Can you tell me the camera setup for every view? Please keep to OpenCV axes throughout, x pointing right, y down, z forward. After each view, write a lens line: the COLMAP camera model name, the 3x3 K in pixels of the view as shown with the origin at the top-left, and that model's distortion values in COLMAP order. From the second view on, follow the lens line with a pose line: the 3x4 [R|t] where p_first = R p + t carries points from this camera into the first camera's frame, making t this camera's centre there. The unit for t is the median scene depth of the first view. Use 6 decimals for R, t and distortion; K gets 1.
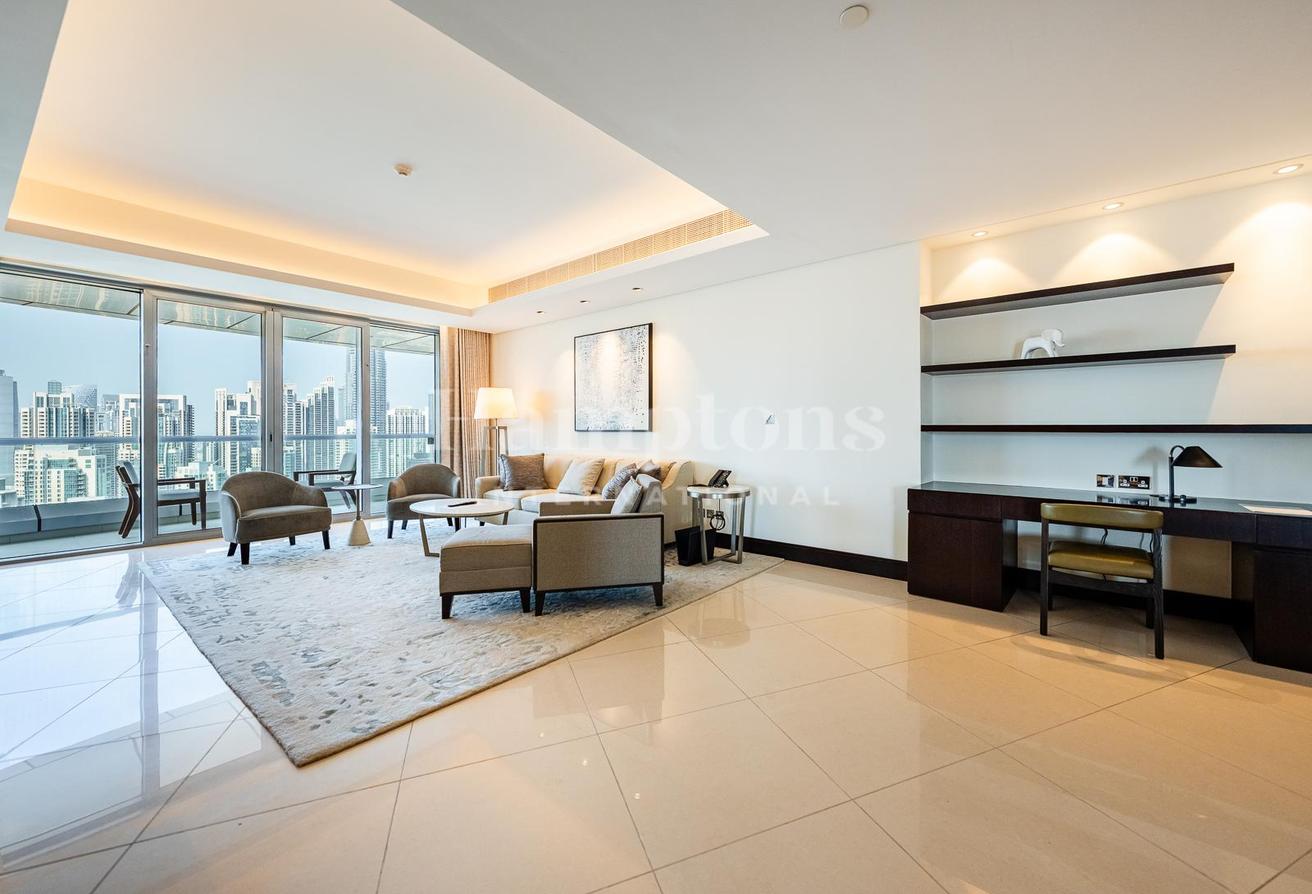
lens RADIAL K [[504.6, 0, 700.0], [0, 504.6, 433.3], [0, 0, 1]] dist [-0.003492, -0.000058]
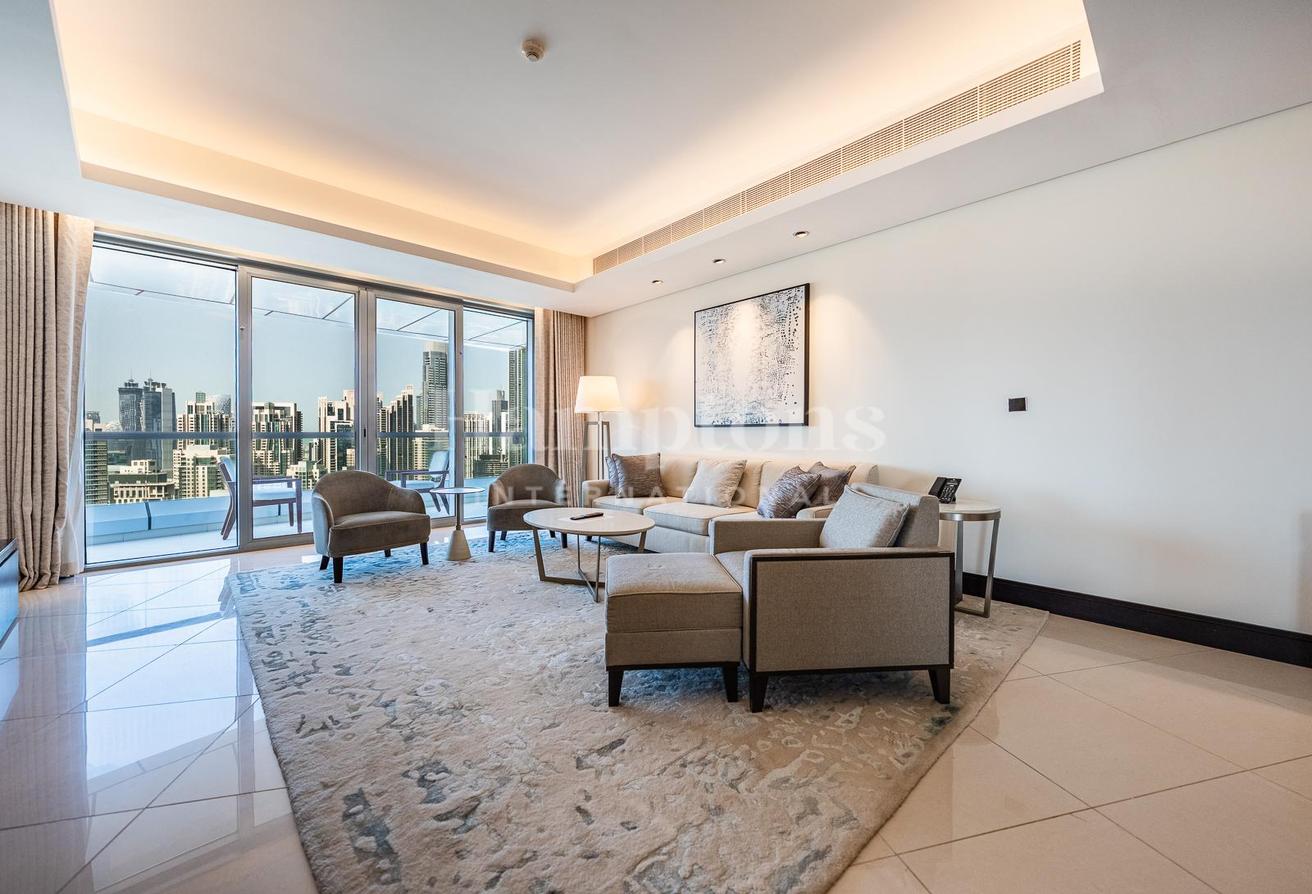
lens RADIAL K [[504.6, 0, 666.1], [0, 504.6, 441.8], [0, 0, 1]] dist [-0.003492, -0.000058]
pose [[0.986717, 0.005081, -0.162370, -0.208289], [-0.003673, 0.999953, 0.008969, 0.017219], [0.162408, -0.008253, 0.986689, 0.236991]]
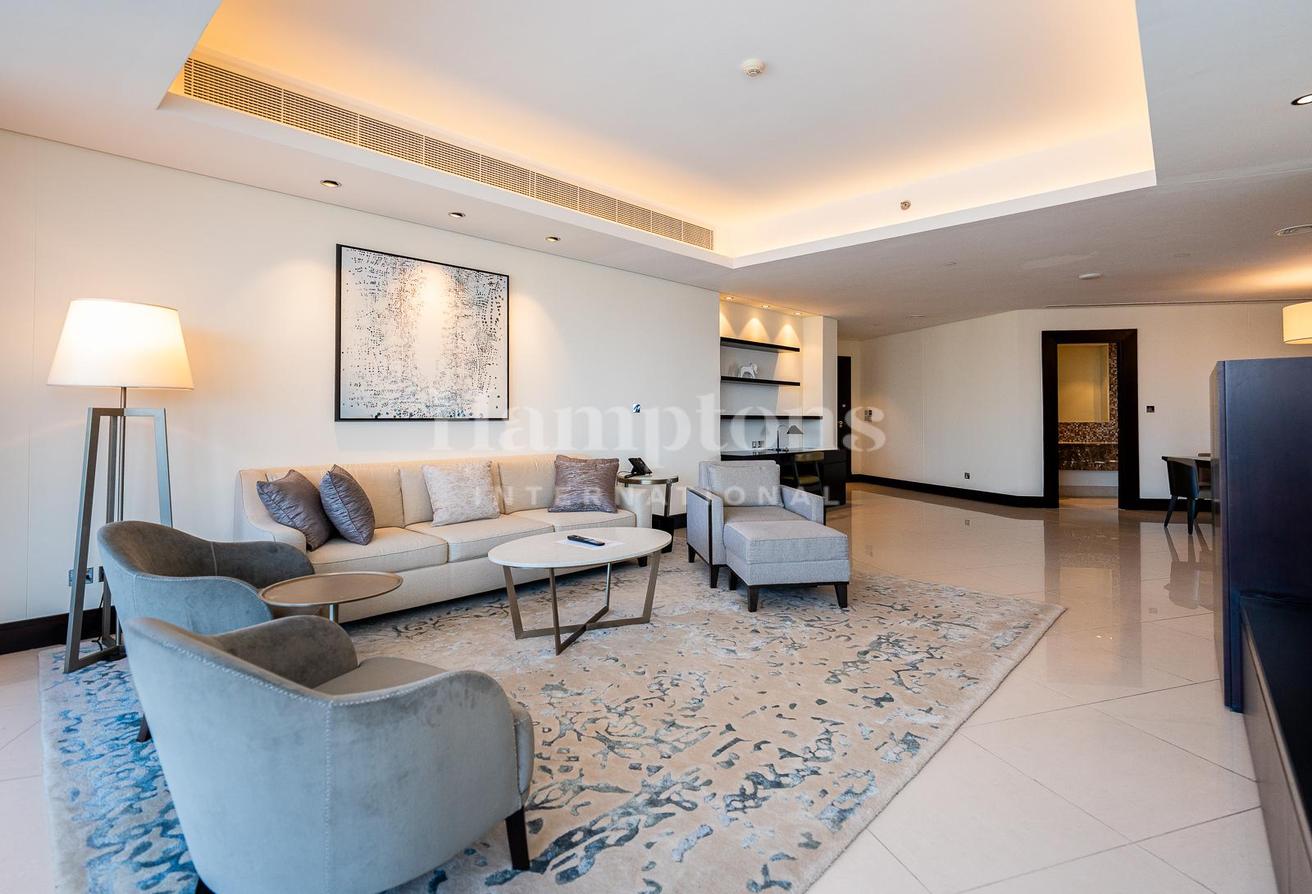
lens RADIAL K [[623.5, 0, 651.5], [0, 623.5, 406.2], [0, 0, 1]] dist [0.003899, 0.000377]
pose [[0.117104, 0.018541, 0.992947, -1.120077], [0.005695, 0.999797, -0.019340, -0.006156], [-0.993103, 0.007920, 0.116975, 0.771478]]
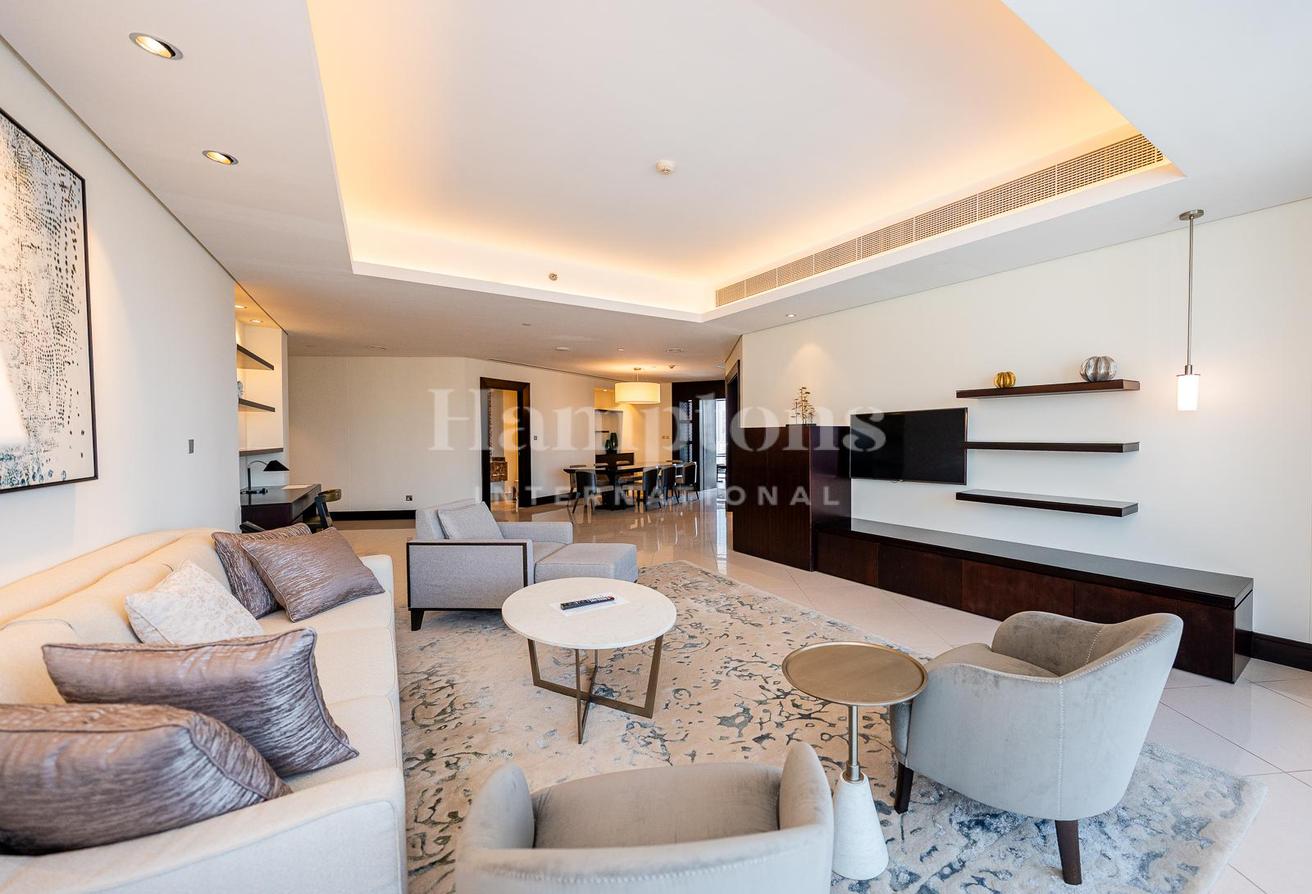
lens RADIAL K [[527.6, 0, 747.7], [0, 527.6, 447.7], [0, 0, 1]] dist [-0.003805, -0.000606]
pose [[-0.955753, -0.000507, 0.294170, -0.746371], [0.009094, 0.999470, 0.031270, -0.039541], [-0.294030, 0.032561, -0.955241, 1.380551]]
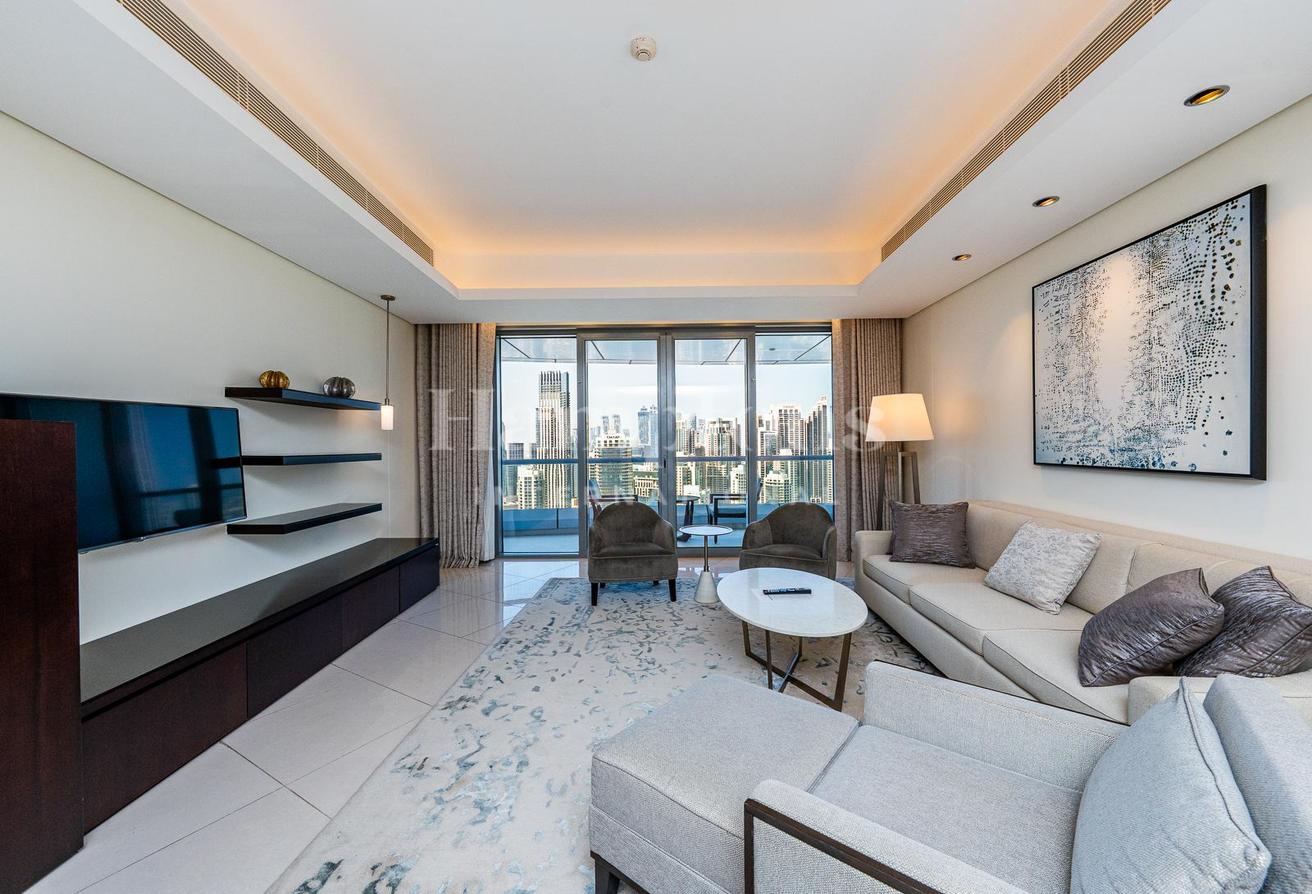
lens RADIAL K [[504.6, 0, 659.0], [0, 504.6, 443.4], [0, 0, 1]] dist [-0.003492, -0.000058]
pose [[0.584228, -0.002011, -0.811587, -0.063973], [0.000242, 0.999997, -0.002304, -0.033131], [0.811589, 0.001149, 0.584227, 0.482760]]
